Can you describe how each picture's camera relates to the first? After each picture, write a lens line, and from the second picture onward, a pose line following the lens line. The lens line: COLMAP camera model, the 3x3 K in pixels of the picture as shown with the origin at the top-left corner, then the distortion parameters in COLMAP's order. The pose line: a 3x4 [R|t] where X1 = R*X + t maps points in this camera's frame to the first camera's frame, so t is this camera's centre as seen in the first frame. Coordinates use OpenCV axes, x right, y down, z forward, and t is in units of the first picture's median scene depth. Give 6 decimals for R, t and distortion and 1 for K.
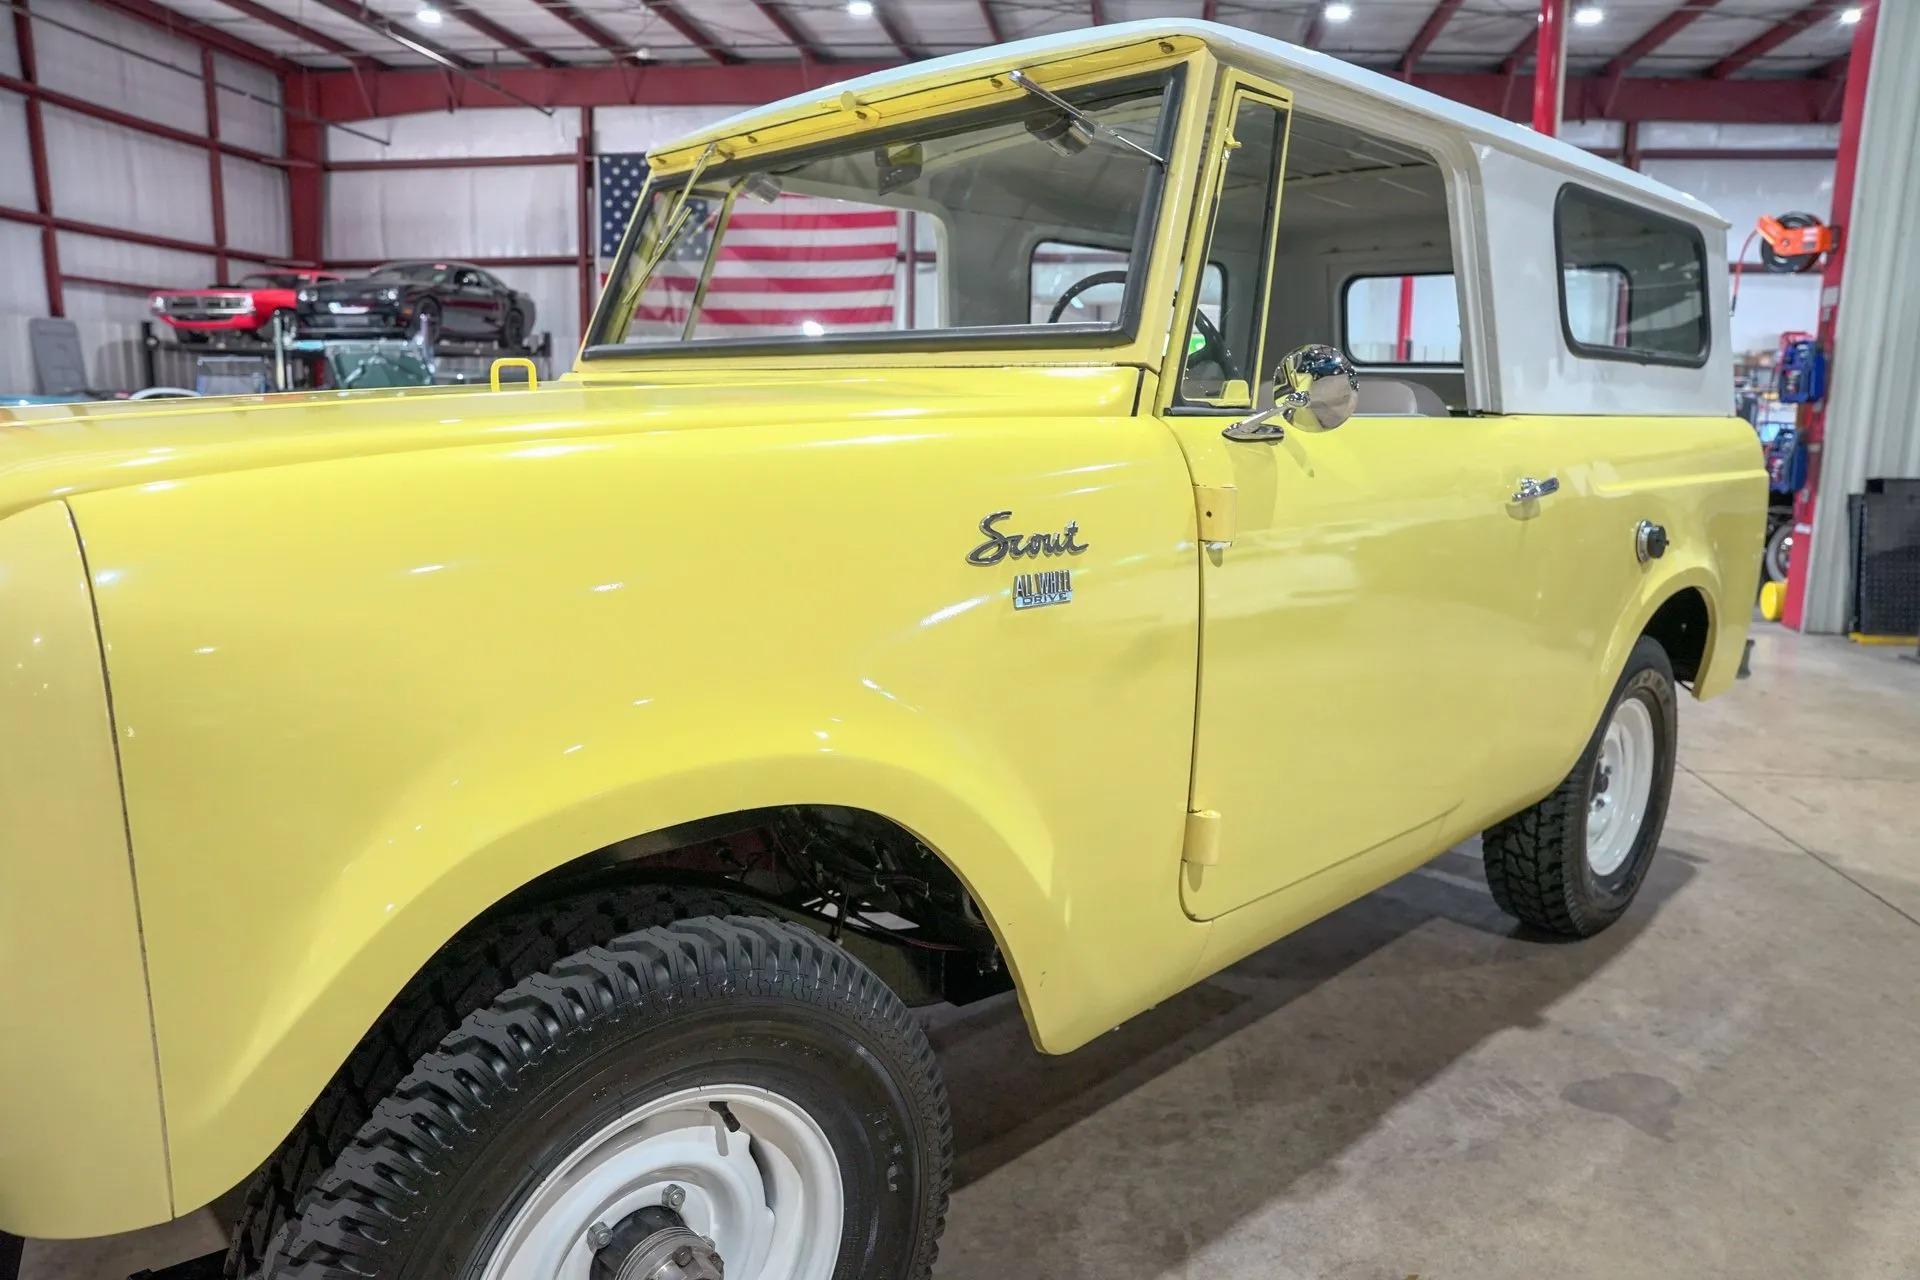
lens RADIAL K [[1314.4, 0, 965.5], [0, 1314.4, 639.6], [0, 0, 1]] dist [-0.139466, 0.109569]
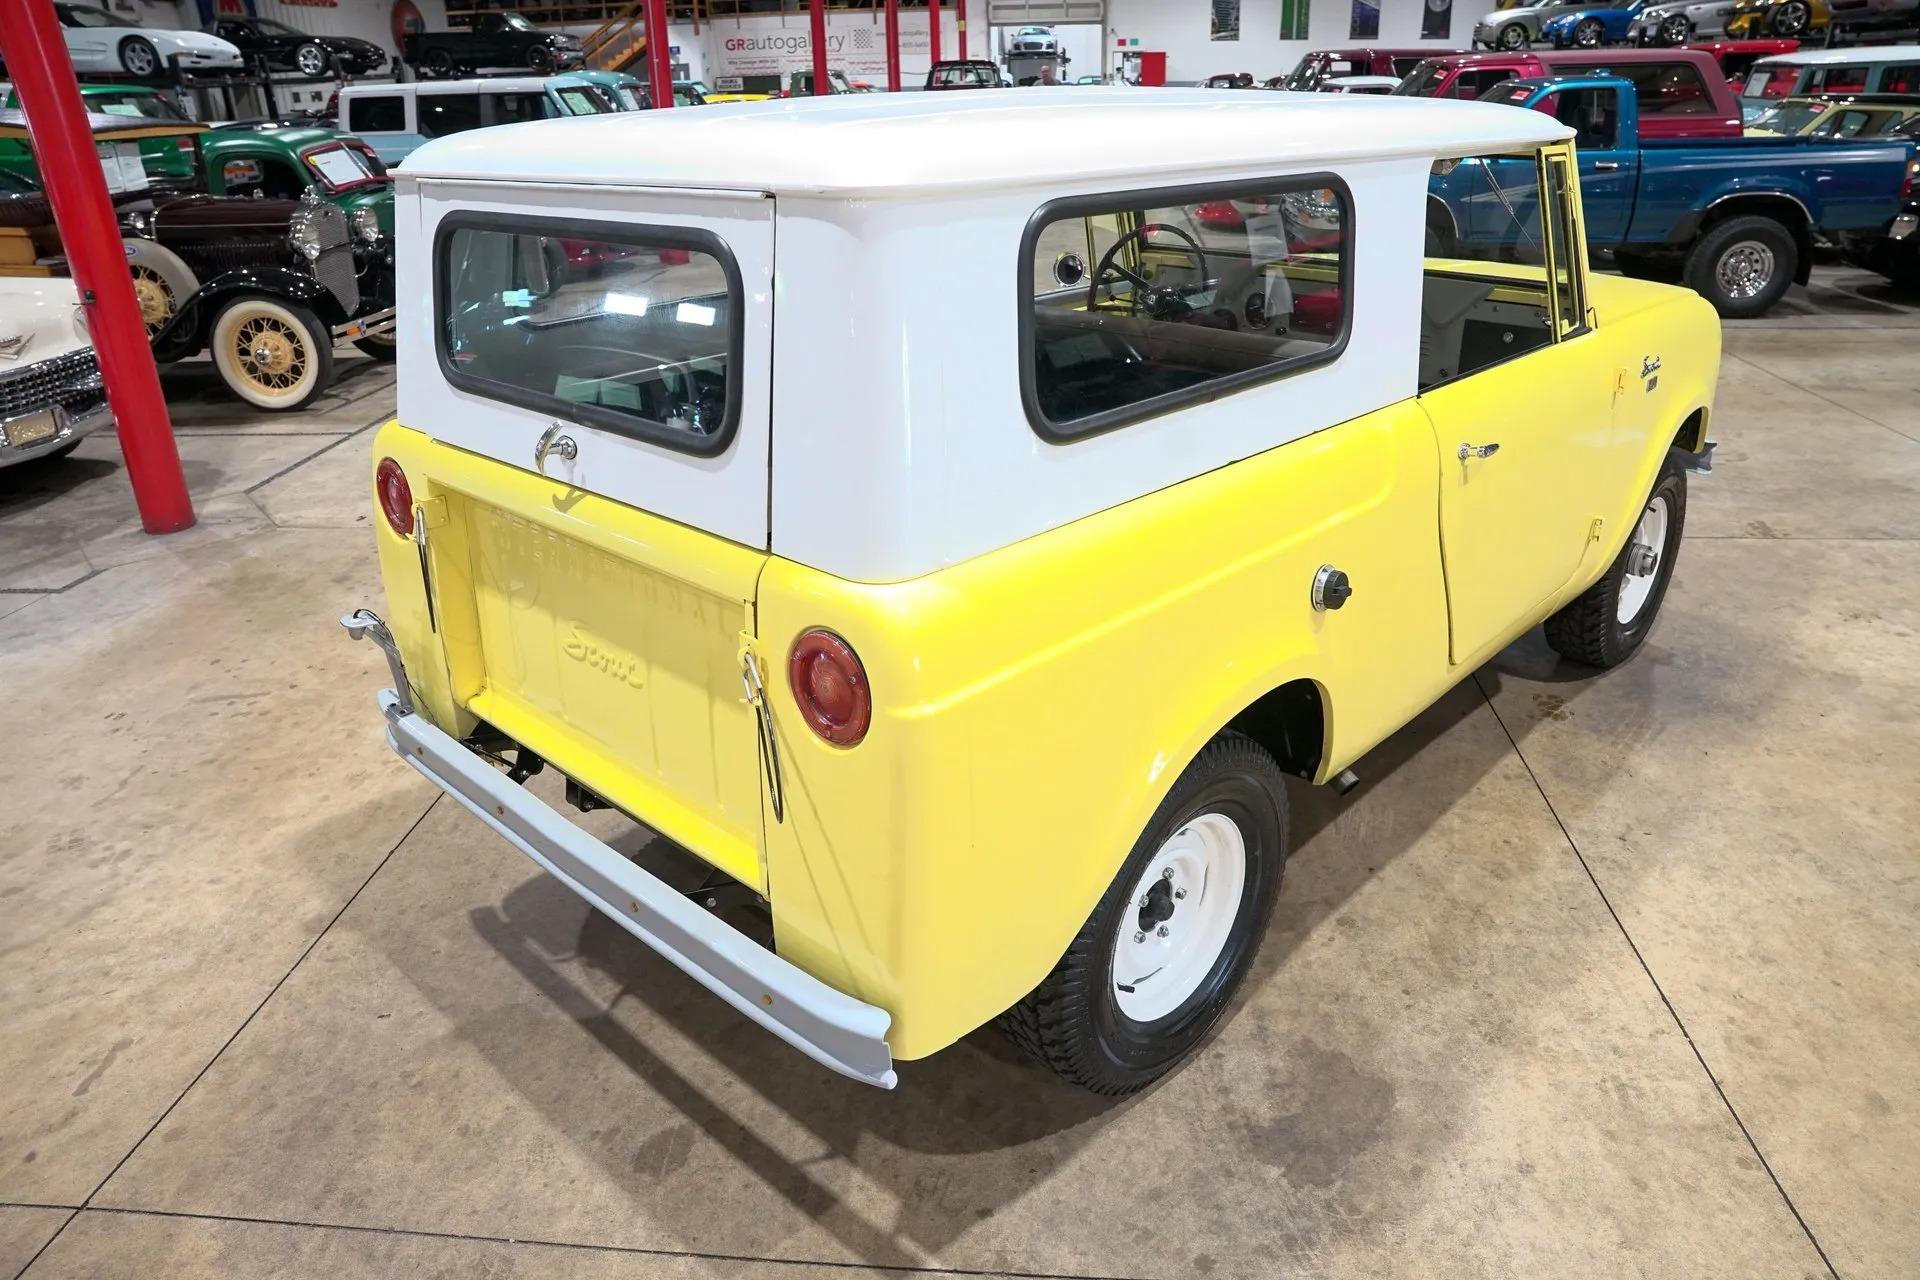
lens RADIAL K [[1314.4, 0, 967.9], [0, 1314.4, 638.0], [0, 0, 1]] dist [-0.139466, 0.109569]
pose [[-0.998919, 0.025557, -0.038816, 0.386967], [-0.000440, 0.829989, 0.557780, -0.667886], [0.046472, 0.557194, -0.829081, 2.313490]]
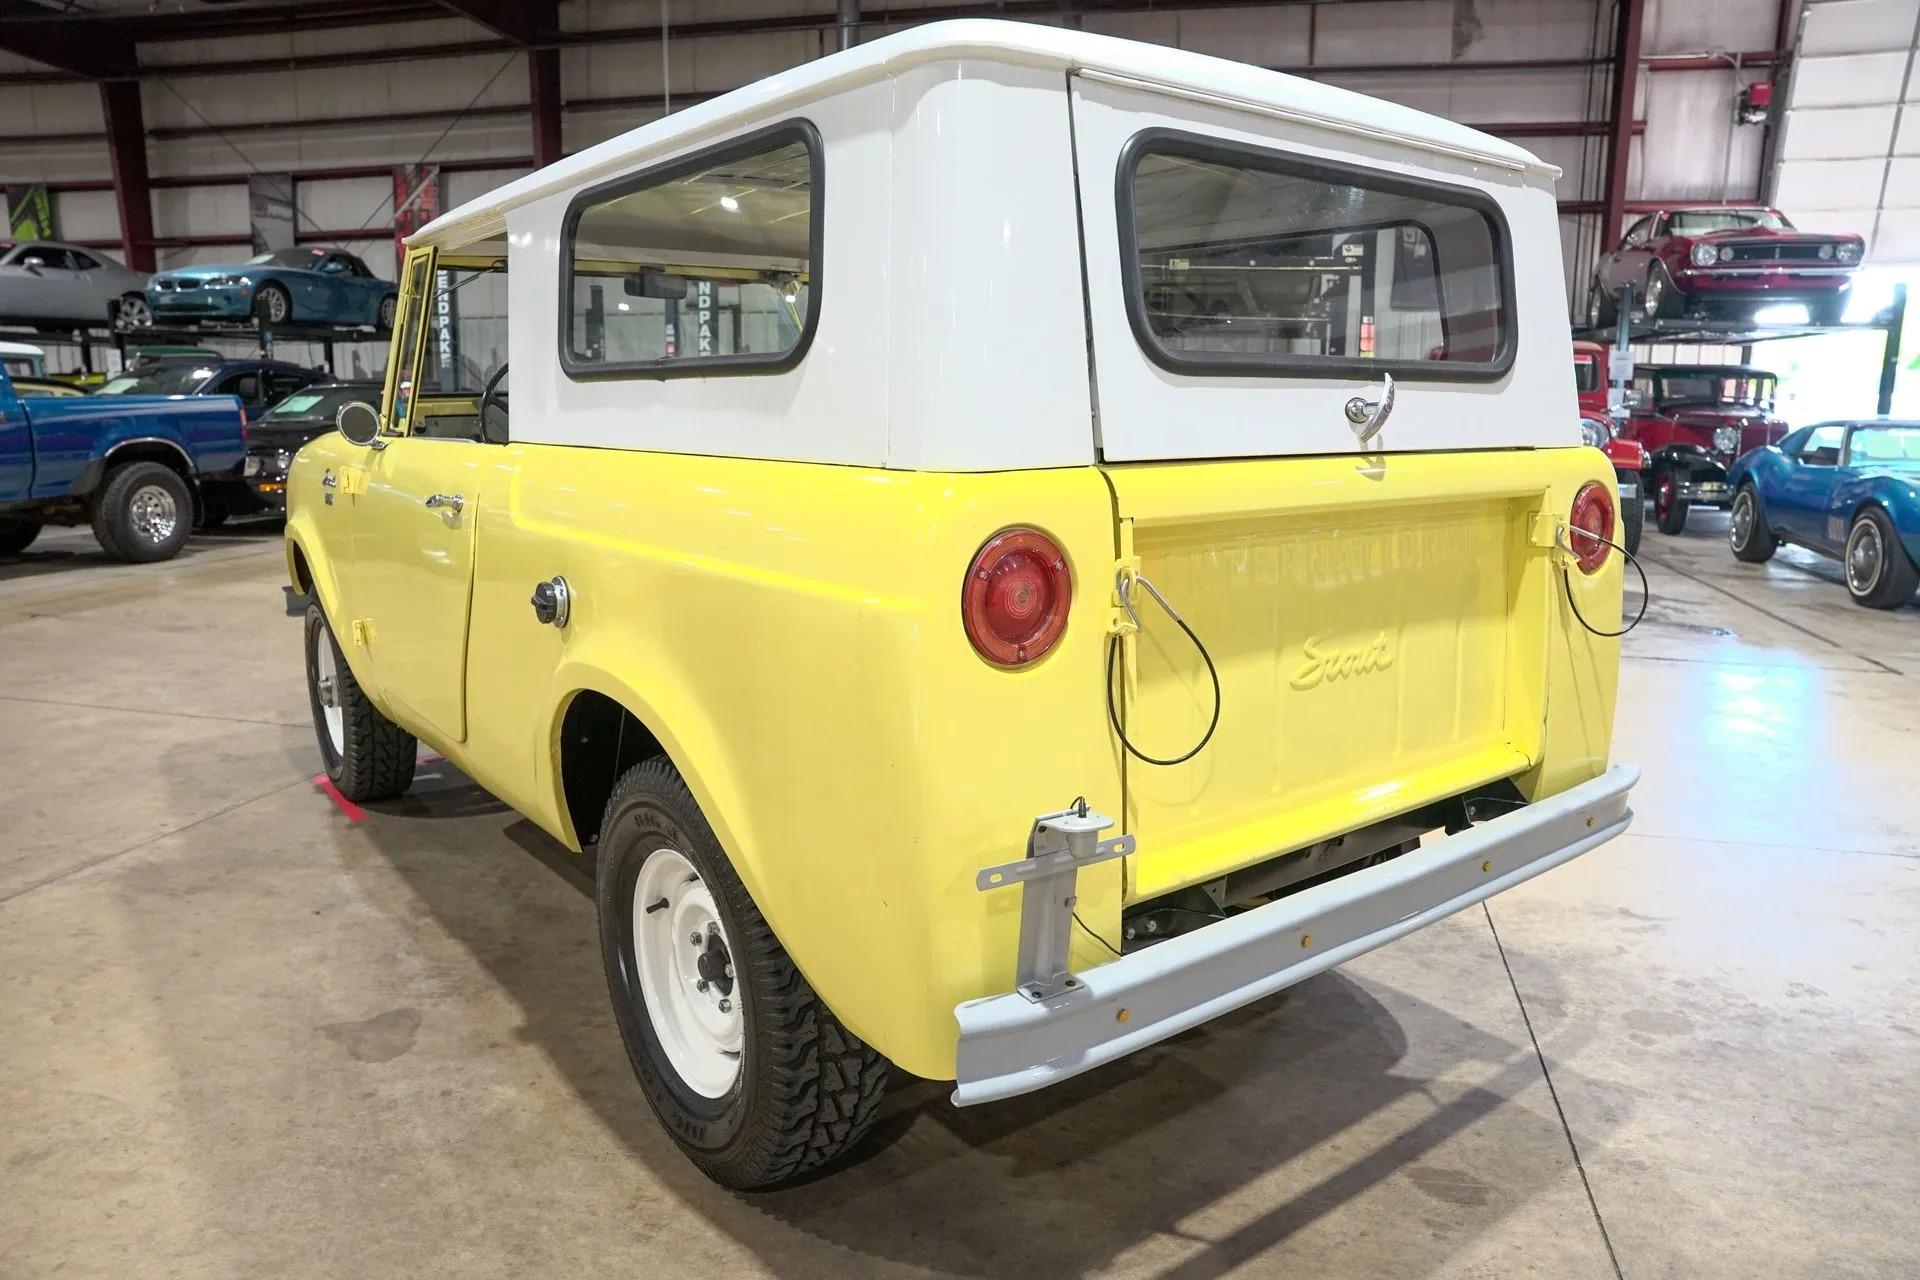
lens RADIAL K [[1314.4, 0, 965.8], [0, 1314.4, 640.1], [0, 0, 1]] dist [-0.139466, 0.109569]
pose [[-0.107862, 0.171594, -0.979245, 1.396754], [-0.183737, 0.964583, 0.189263, -0.272552], [0.977040, 0.200338, -0.072513, 1.392732]]
